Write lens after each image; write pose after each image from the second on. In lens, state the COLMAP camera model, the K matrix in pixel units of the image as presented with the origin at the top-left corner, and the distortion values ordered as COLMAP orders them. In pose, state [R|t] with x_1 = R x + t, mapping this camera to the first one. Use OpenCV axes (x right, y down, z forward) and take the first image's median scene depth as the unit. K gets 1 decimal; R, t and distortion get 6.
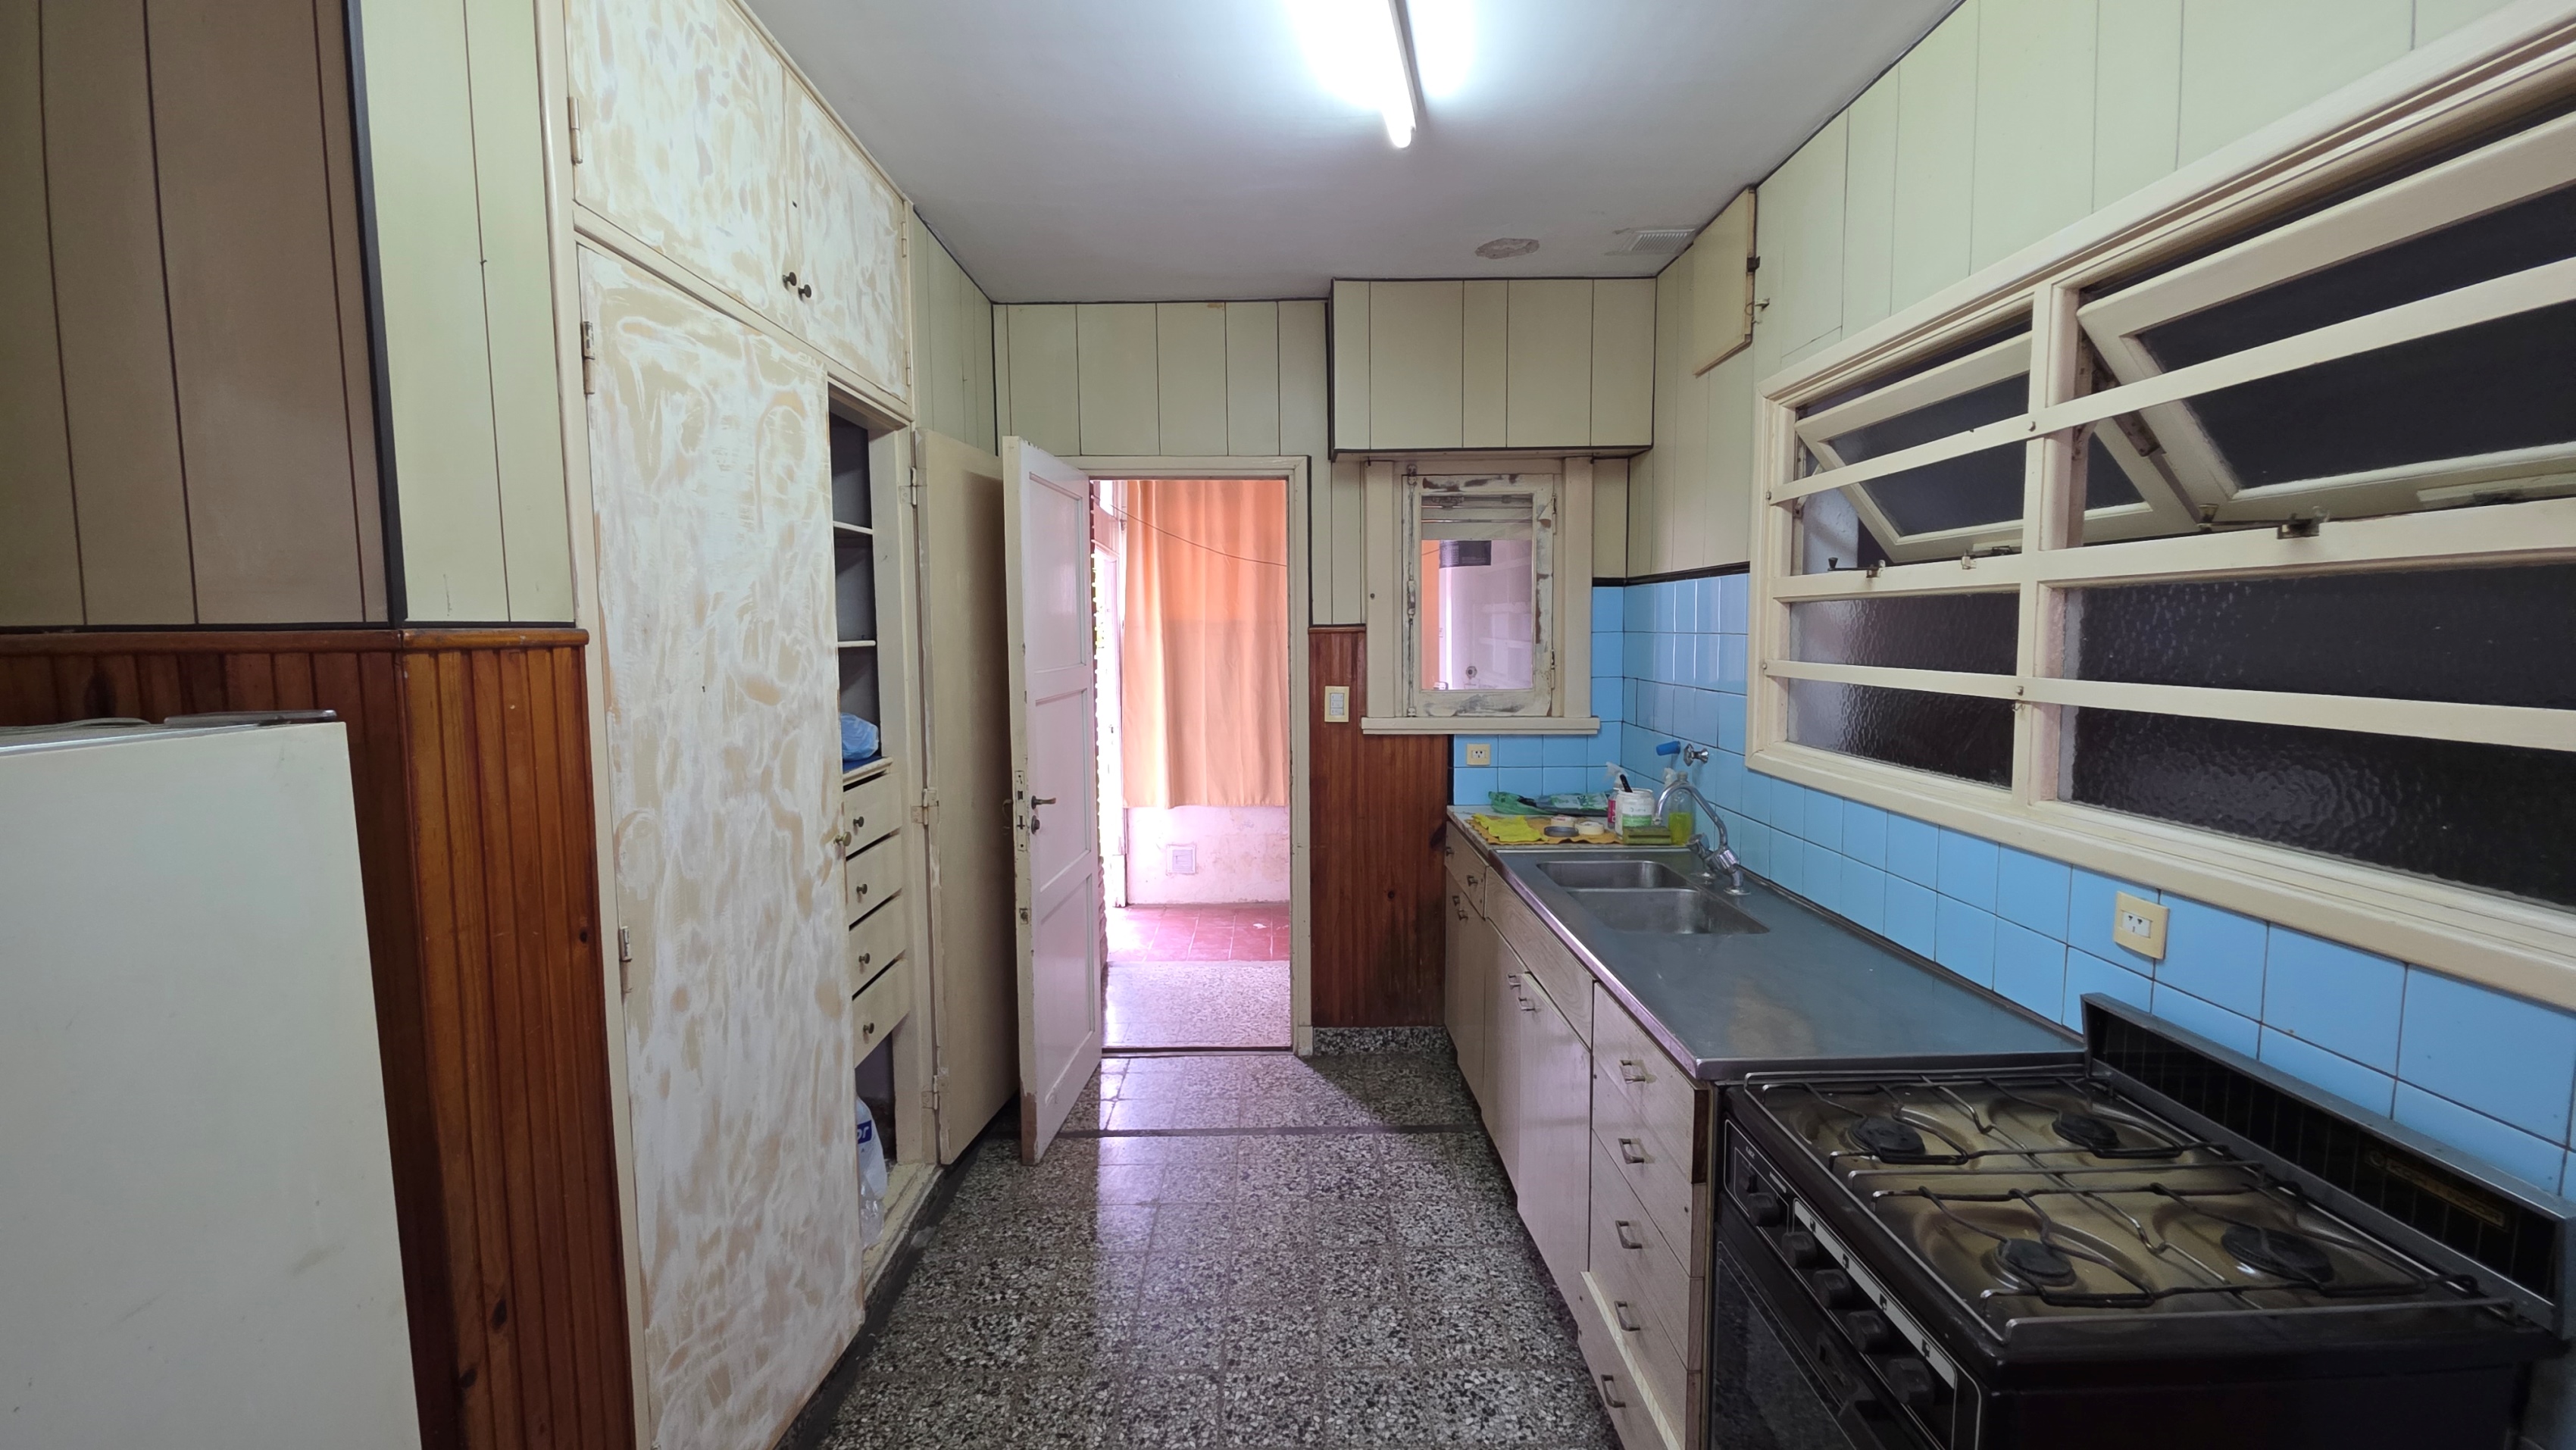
lens RADIAL K [[1020.7, 0, 1309.1], [0, 1020.7, 709.2], [0, 0, 1]] dist [0.007887, -0.004587]
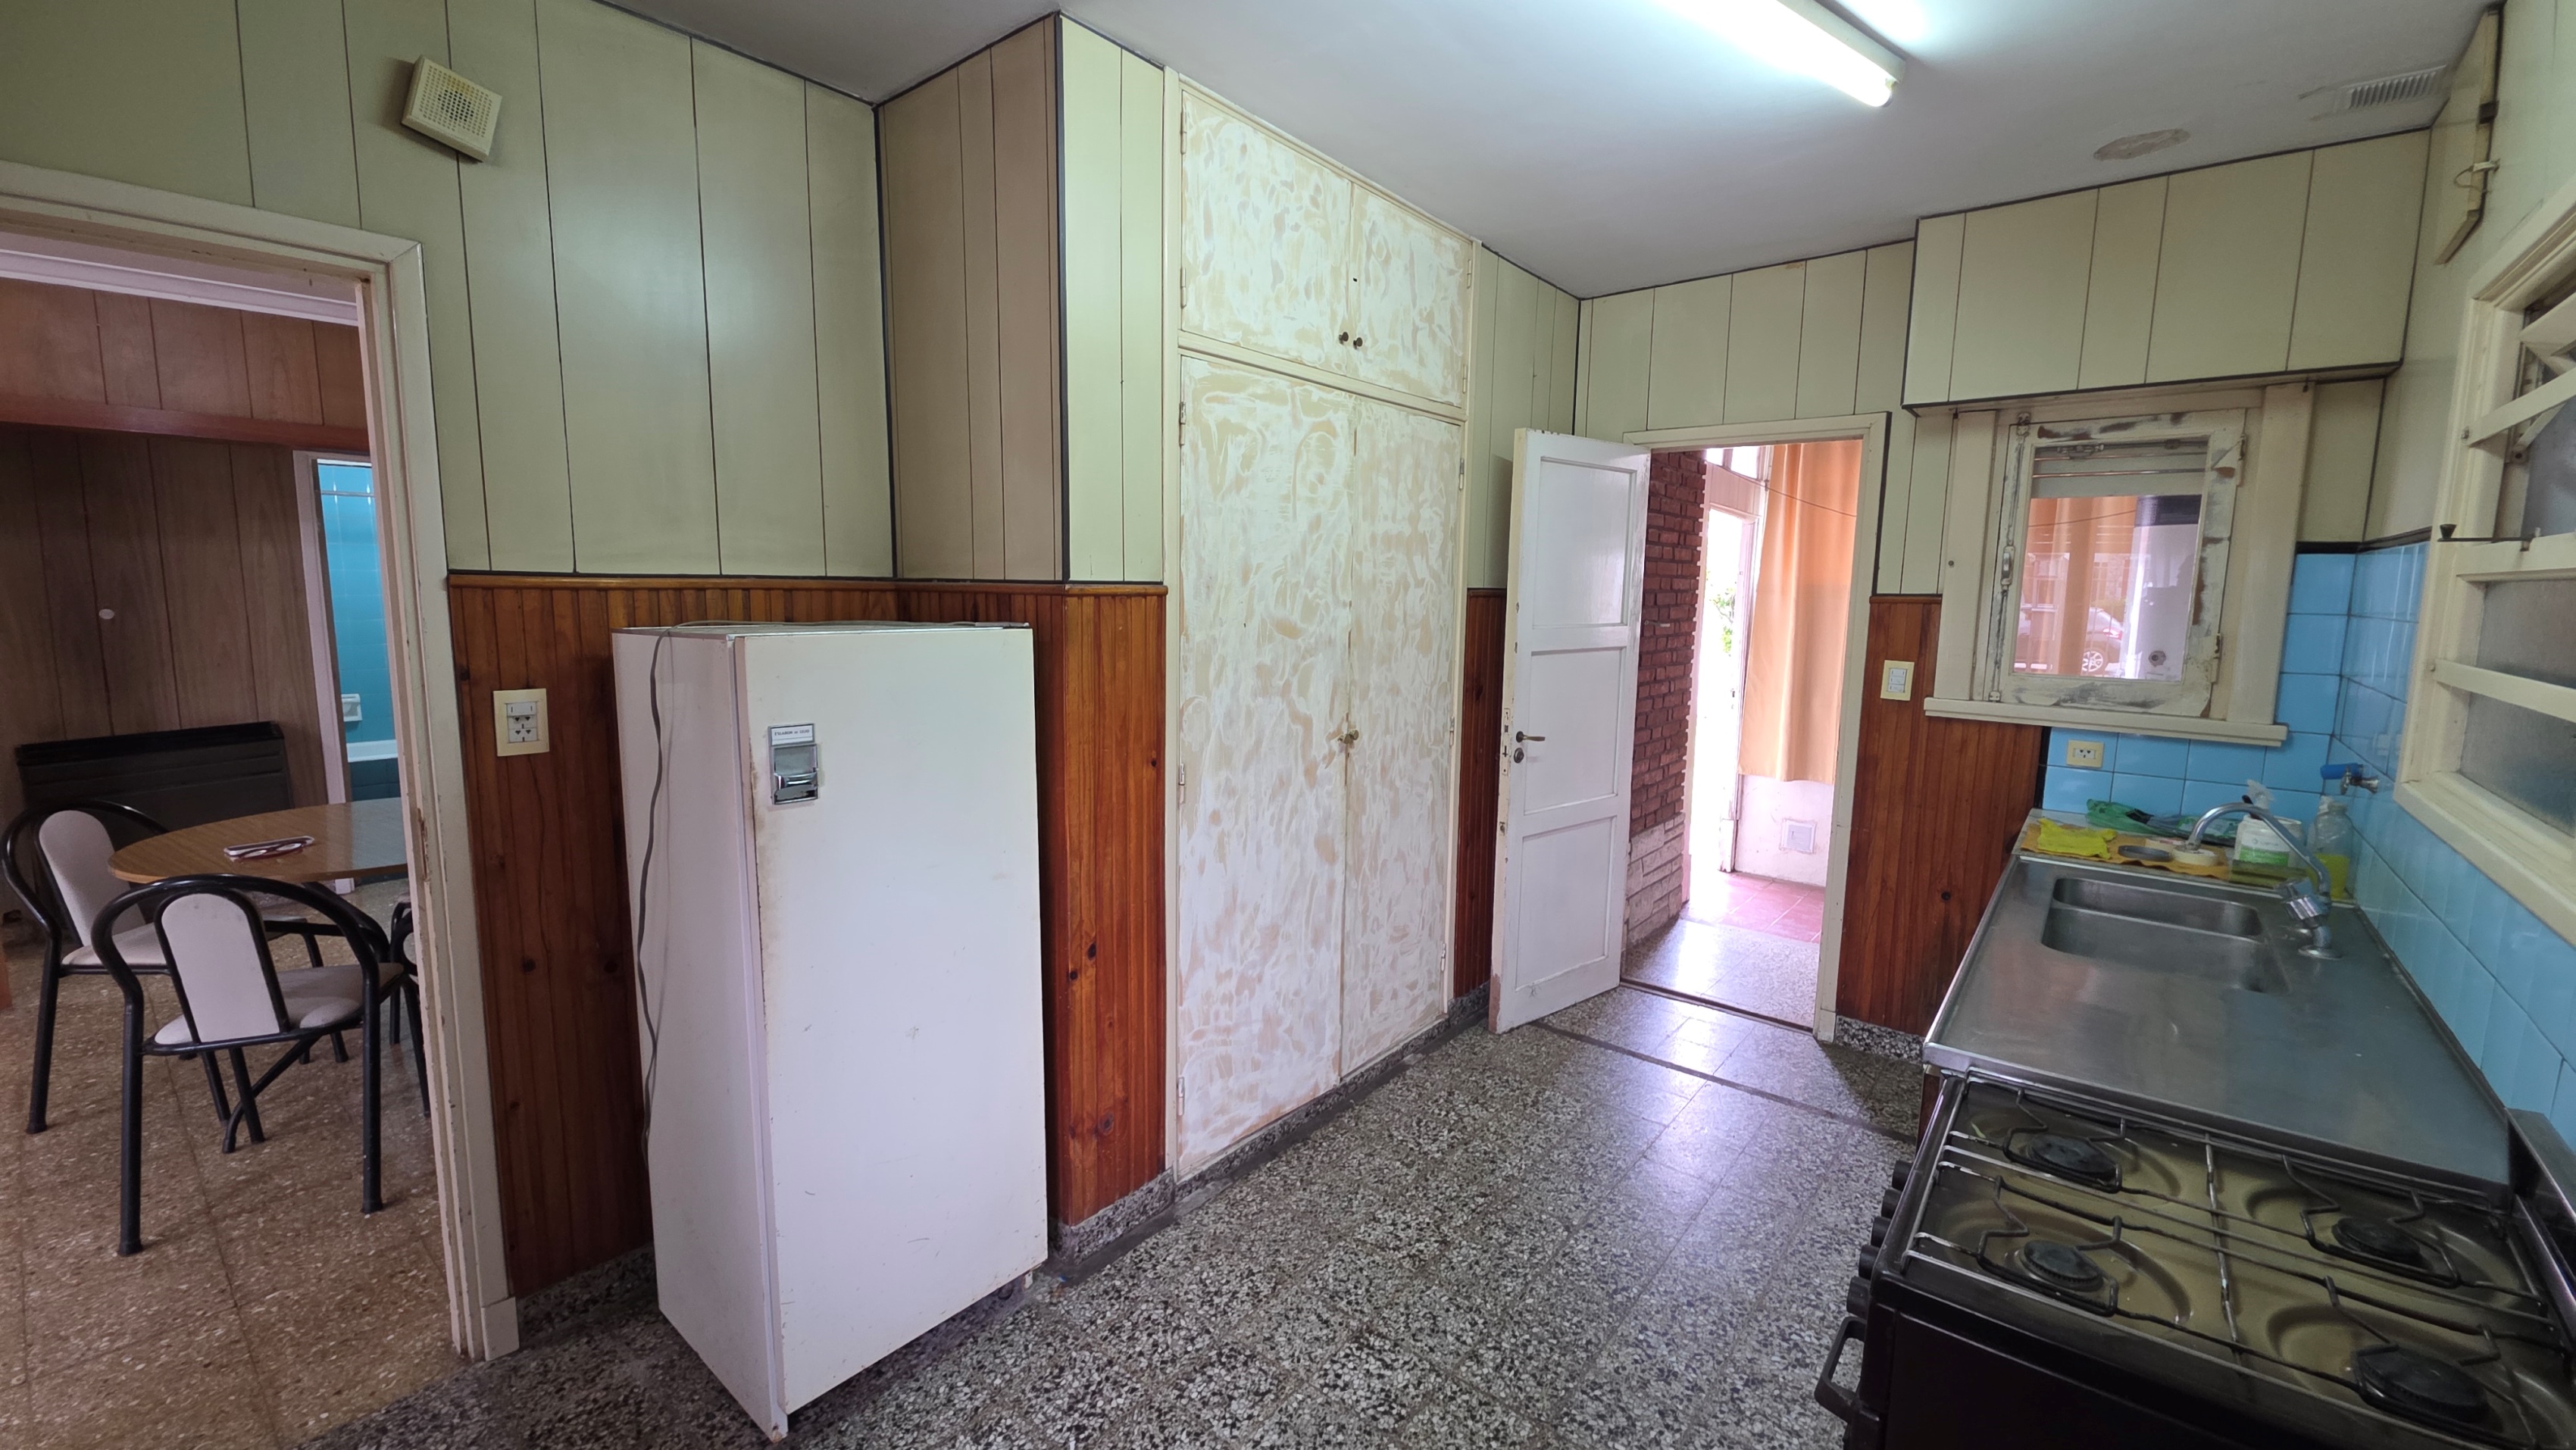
lens RADIAL K [[1020.7, 0, 1299.0], [0, 1020.7, 706.9], [0, 0, 1]] dist [0.007887, -0.004587]
pose [[0.767789, 0.097758, -0.633201, 0.360826], [-0.073503, 0.995206, 0.064521, -0.001734], [0.636472, -0.002996, 0.771294, -0.112986]]
